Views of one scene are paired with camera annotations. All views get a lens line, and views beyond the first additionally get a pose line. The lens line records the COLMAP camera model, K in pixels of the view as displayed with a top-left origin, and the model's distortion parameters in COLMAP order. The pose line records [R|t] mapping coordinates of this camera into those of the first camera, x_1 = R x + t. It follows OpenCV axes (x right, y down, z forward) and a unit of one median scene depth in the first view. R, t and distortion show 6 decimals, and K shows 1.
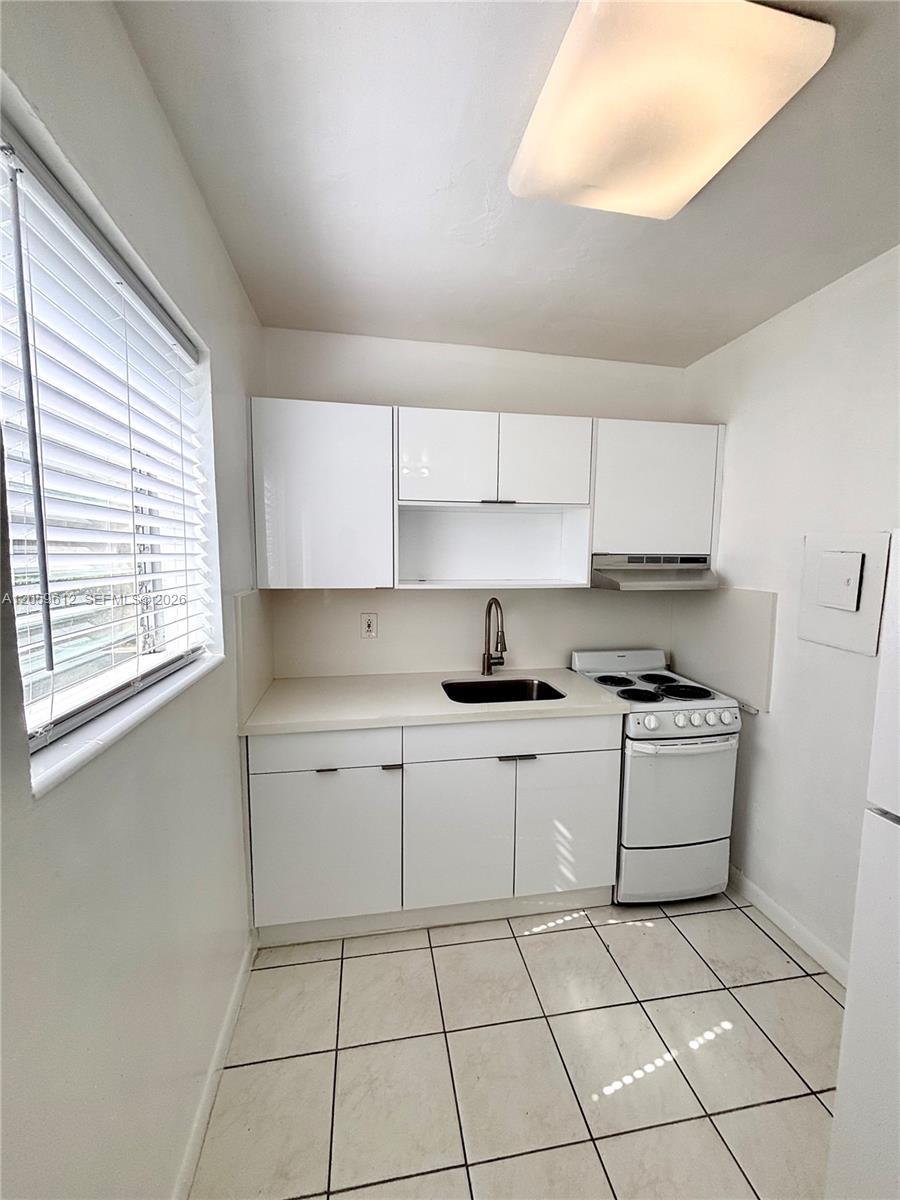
lens RADIAL K [[477.6, 0, 451.0], [0, 477.6, 600.6], [0, 0, 1]] dist [0.000538, -0.001045]
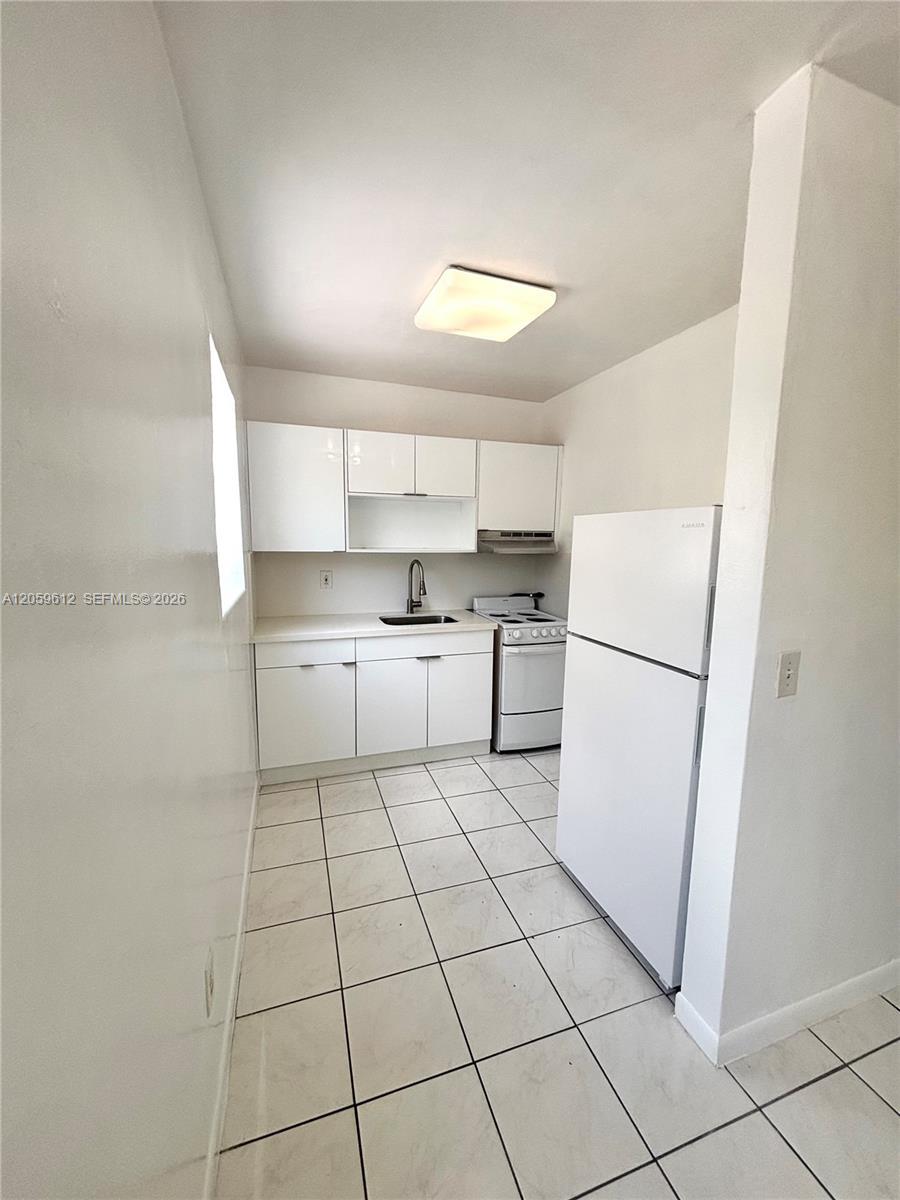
lens RADIAL K [[477.6, 0, 460.3], [0, 477.6, 606.3], [0, 0, 1]] dist [0.000538, -0.001045]
pose [[0.986244, -0.017368, 0.164378, -0.014667], [0.009261, 0.998708, 0.049960, 0.069923], [-0.165033, -0.047751, 0.985131, -0.514092]]
